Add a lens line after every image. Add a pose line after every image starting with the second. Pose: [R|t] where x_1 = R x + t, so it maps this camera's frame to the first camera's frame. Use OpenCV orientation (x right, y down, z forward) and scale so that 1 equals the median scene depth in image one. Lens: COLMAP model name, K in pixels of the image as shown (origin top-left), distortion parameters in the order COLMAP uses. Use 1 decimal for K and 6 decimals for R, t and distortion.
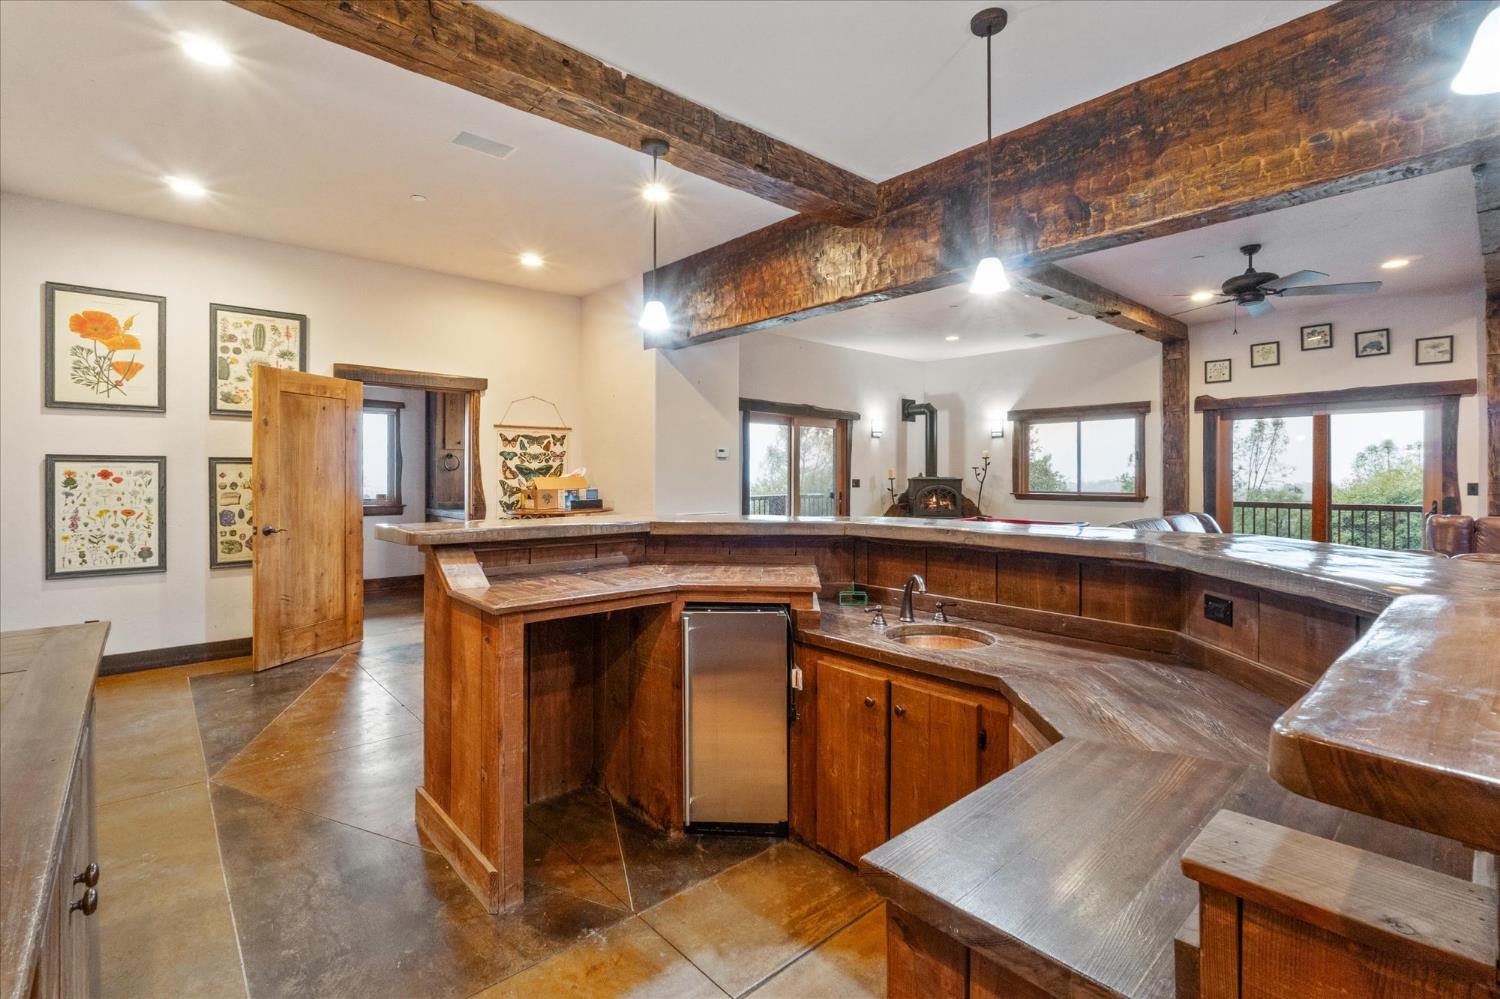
lens RADIAL K [[674.0, 0, 757.9], [0, 674.0, 479.8], [0, 0, 1]] dist [-0.000907, 0.000424]
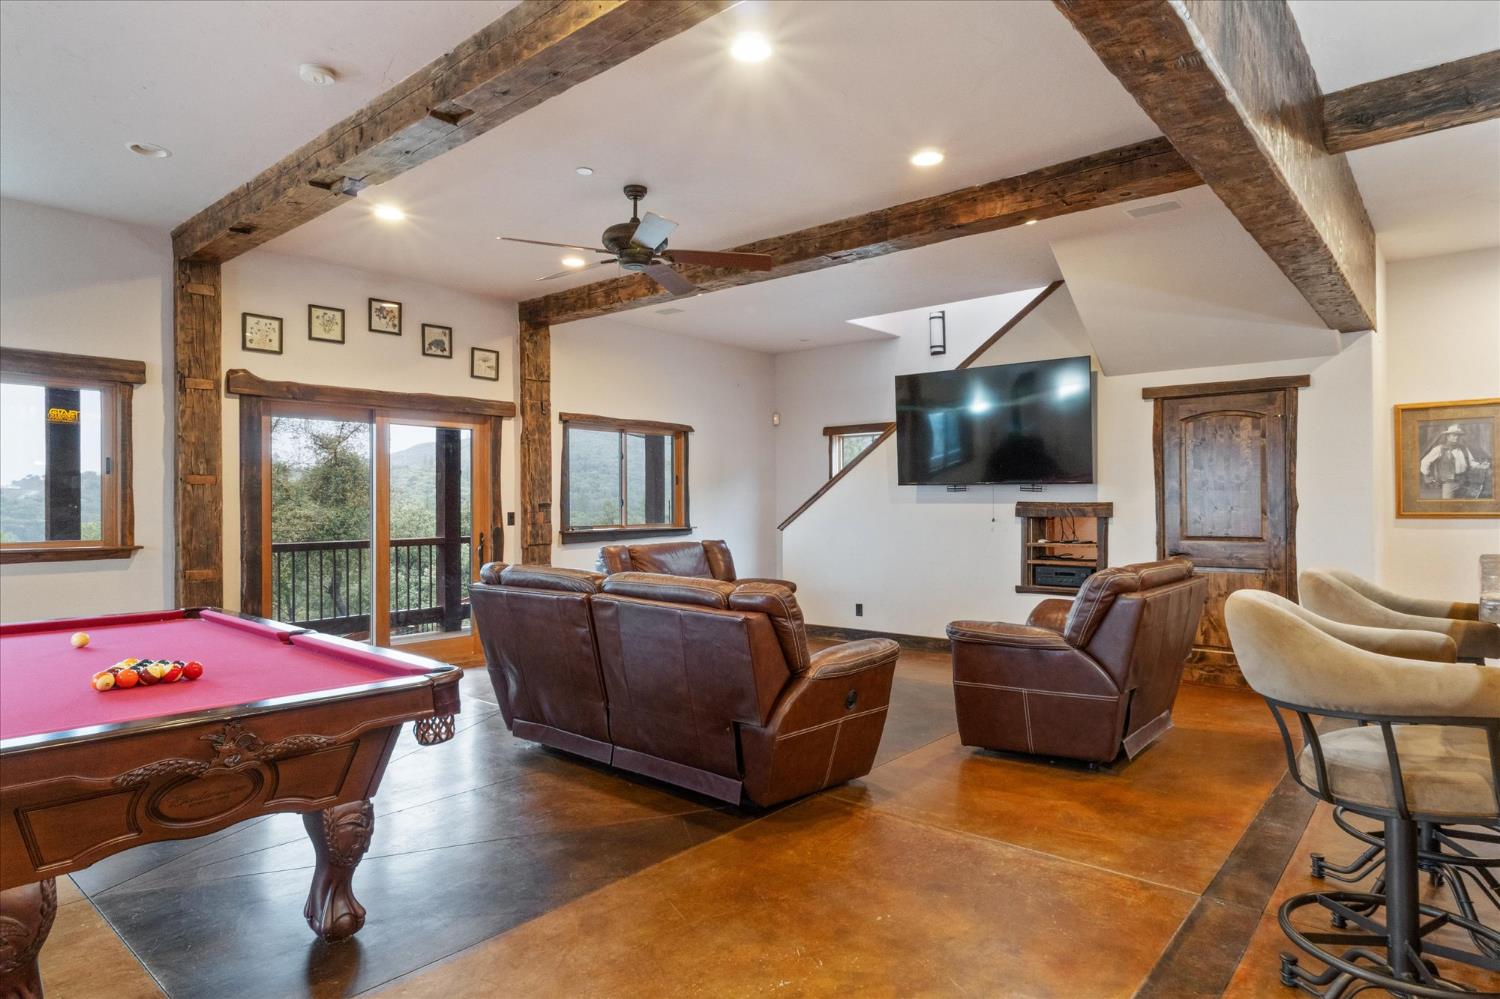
lens RADIAL K [[854.6, 0, 752.5], [0, 854.6, 499.9], [0, 0, 1]] dist [-0.005526, 0.000372]
pose [[-0.112554, 0.001429, 0.993645, -0.127470], [0.005910, 0.999982, -0.000769, -0.007534], [-0.993628, 0.005786, -0.112561, 0.626066]]
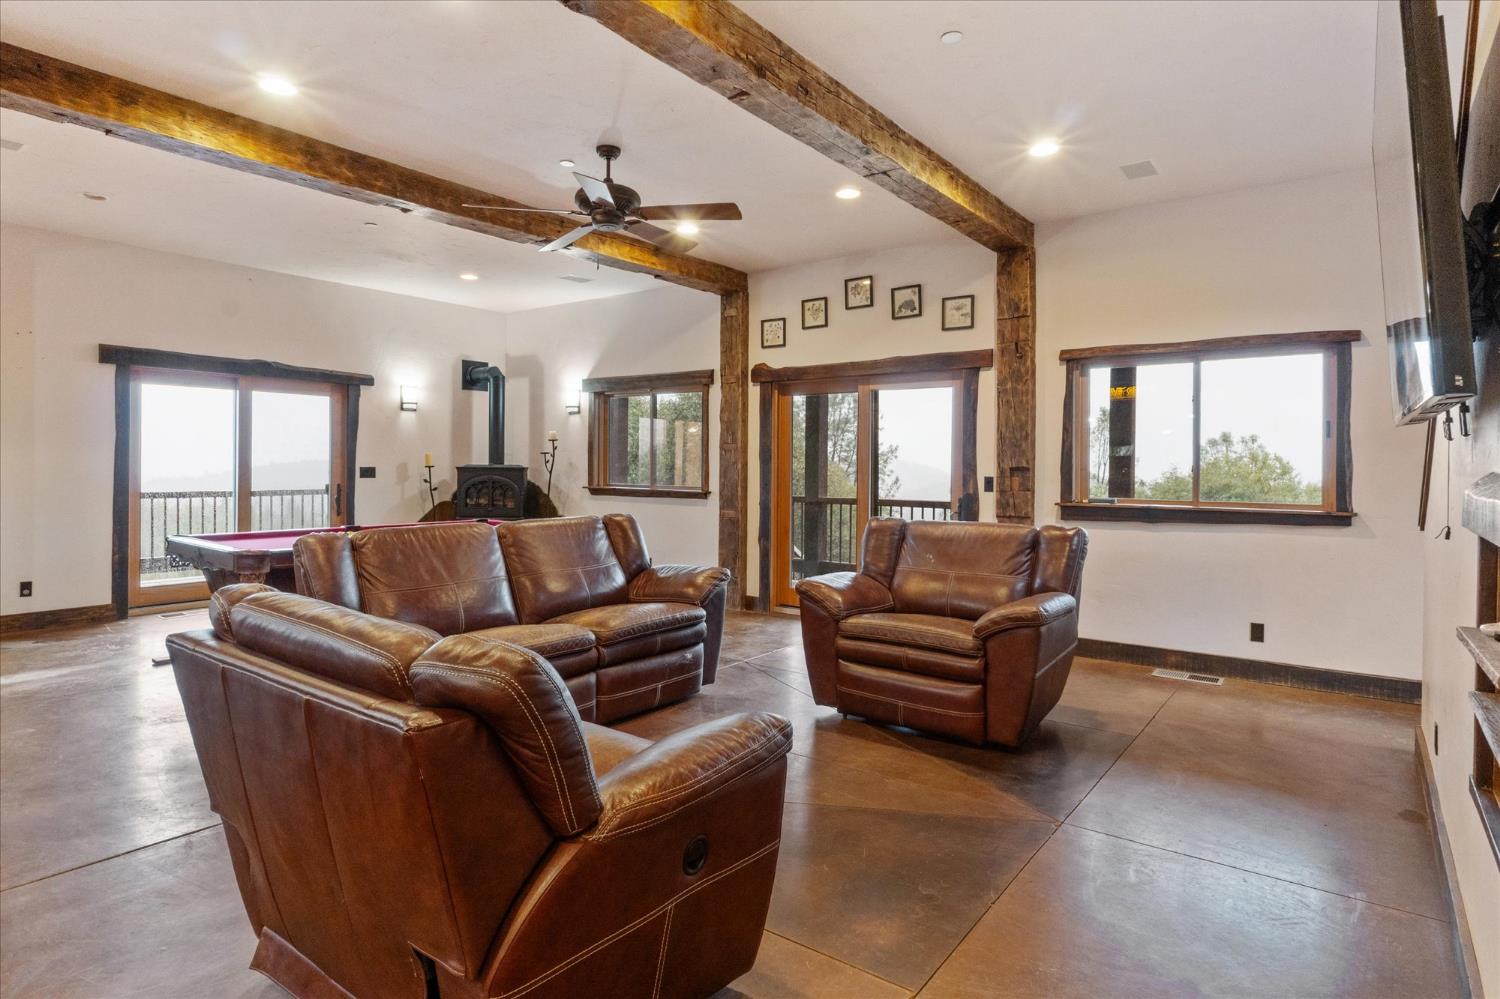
lens RADIAL K [[801.3, 0, 769.1], [0, 801.3, 469.1], [0, 0, 1]] dist [0.005042, 0.000425]
pose [[0.980837, 0.007596, 0.194683, 0.479115], [-0.007594, 0.999971, -0.000759, -0.001101], [-0.194683, -0.000734, 0.980866, 0.078105]]
